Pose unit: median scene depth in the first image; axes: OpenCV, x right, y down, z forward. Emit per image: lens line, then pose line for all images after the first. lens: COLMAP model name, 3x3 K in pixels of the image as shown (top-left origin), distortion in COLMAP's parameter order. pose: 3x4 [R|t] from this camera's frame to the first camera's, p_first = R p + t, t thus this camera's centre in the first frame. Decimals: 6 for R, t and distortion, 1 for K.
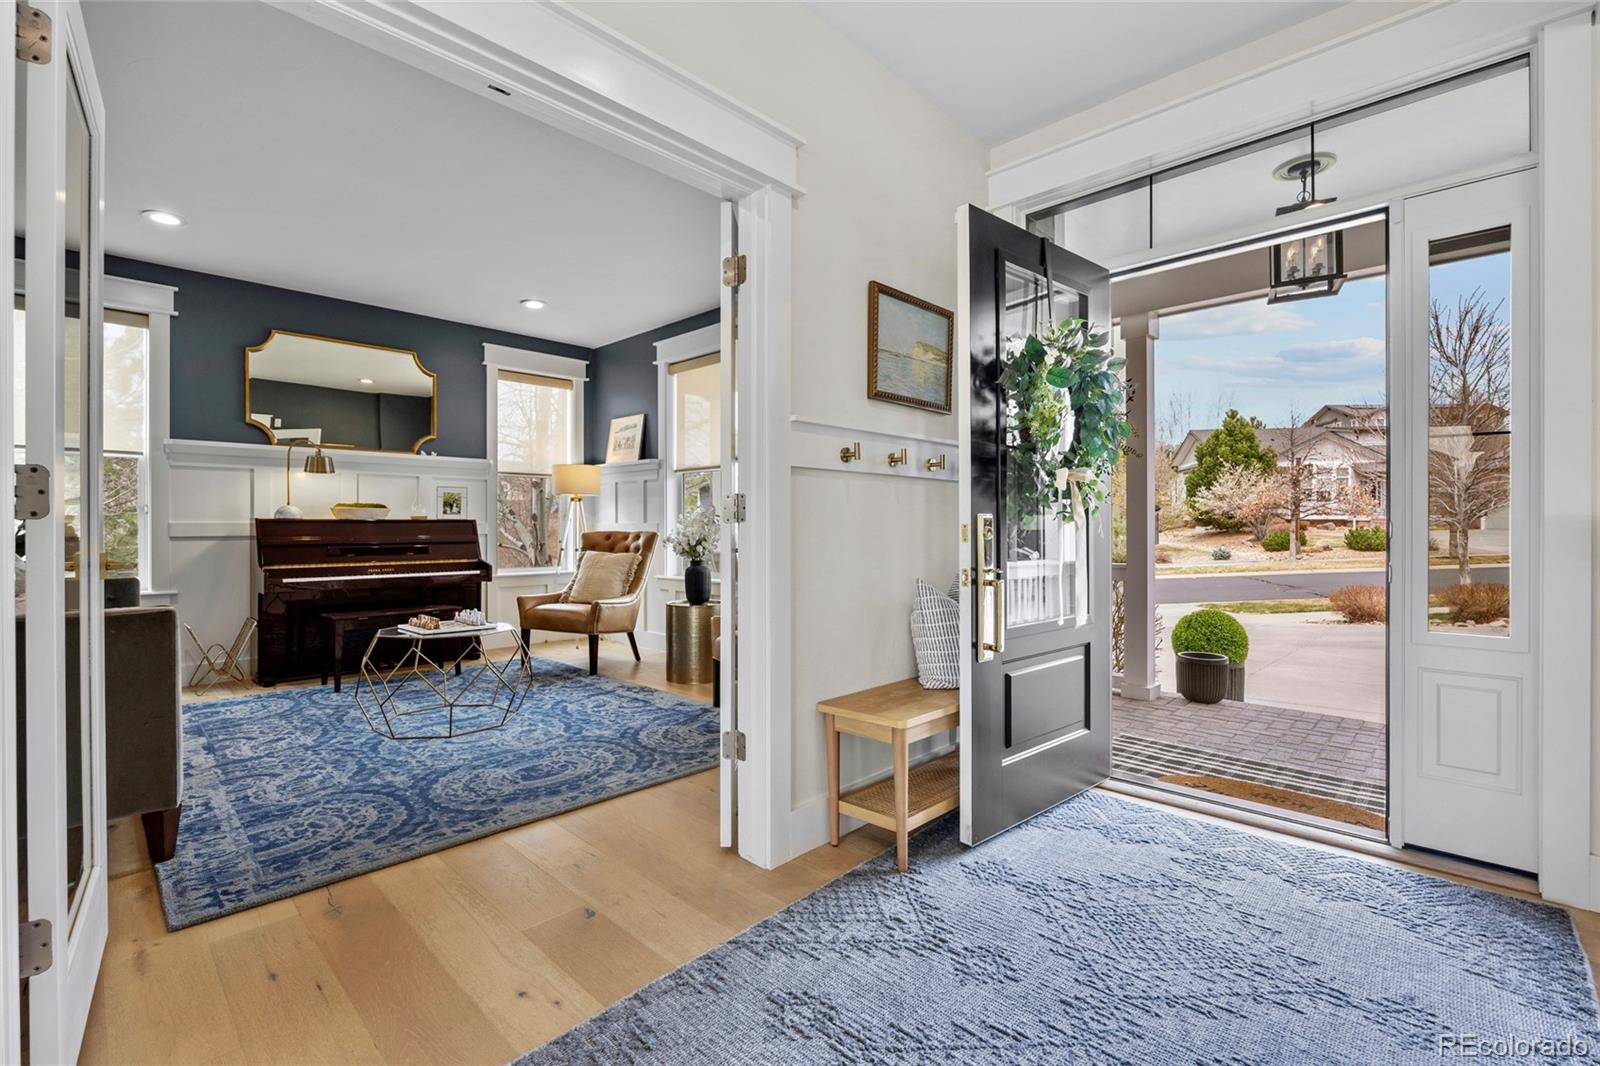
lens RADIAL K [[704.0, 0, 811.4], [0, 704.0, 533.9], [0, 0, 1]] dist [-0.002705, -0.000220]
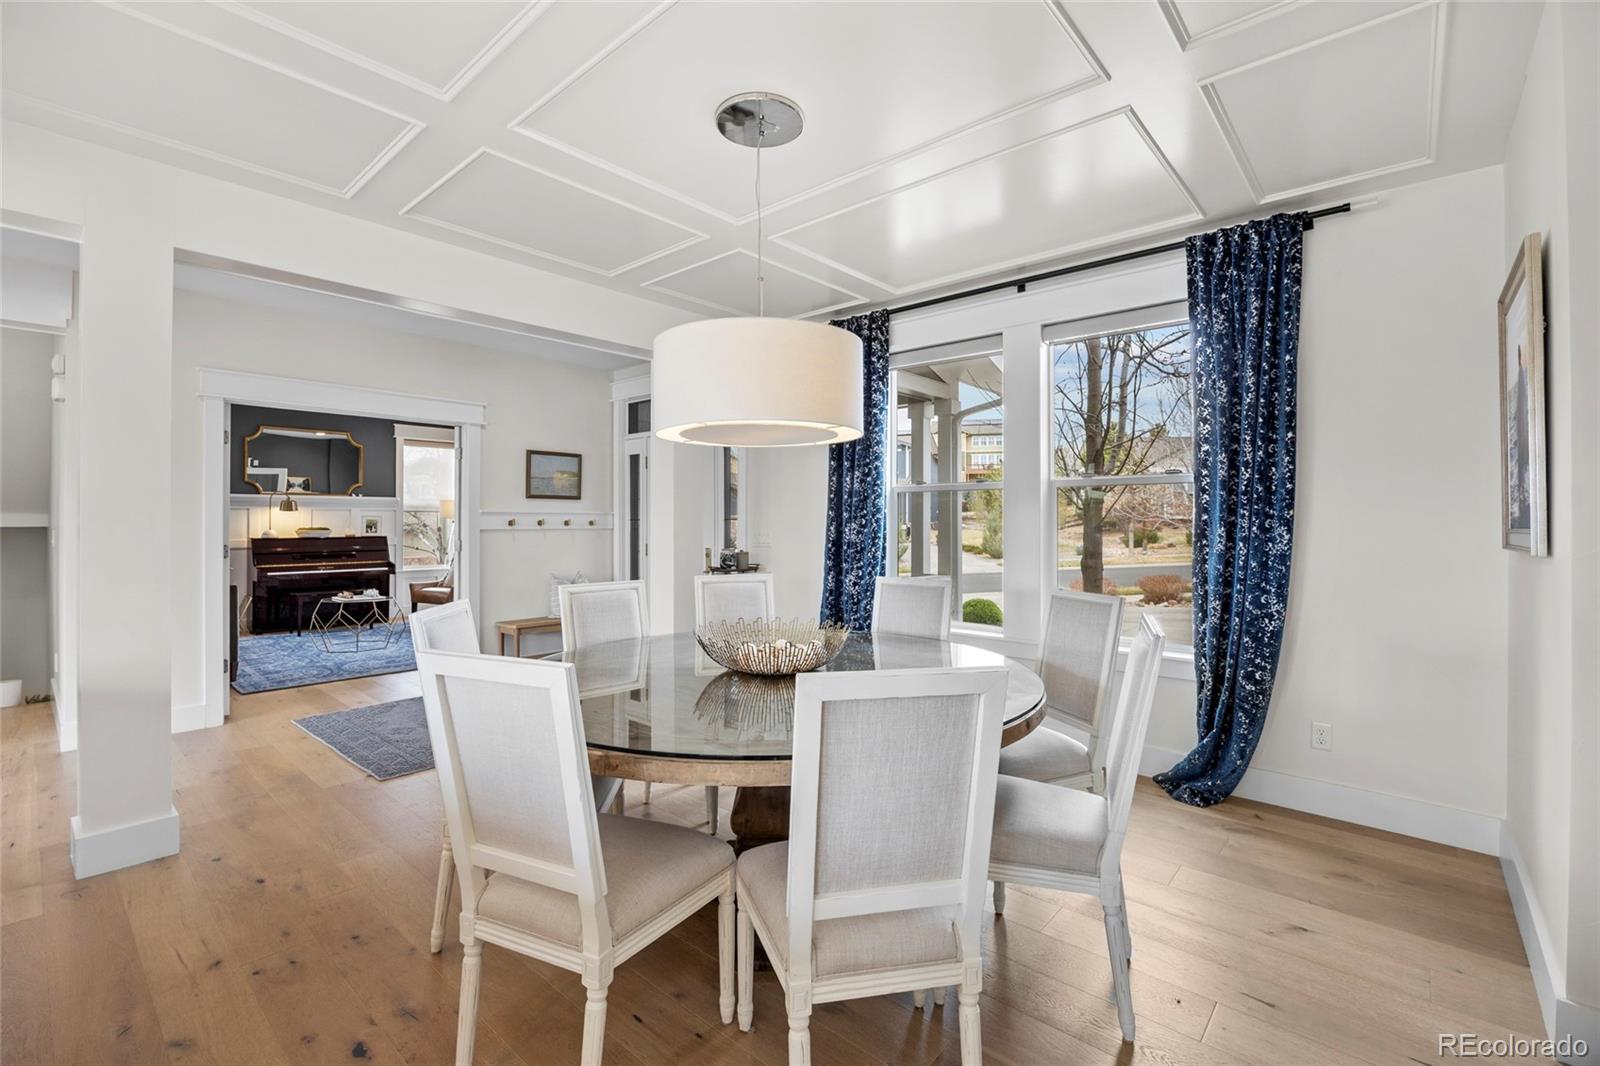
lens RADIAL K [[693.4, 0, 795.1], [0, 693.4, 523.8], [0, 0, 1]] dist [-0.002209, -0.000040]
pose [[0.999481, 0.001570, 0.032184, 0.460991], [-0.001391, 0.999983, -0.005581, -0.046194], [-0.032192, 0.005534, 0.999466, -0.699305]]
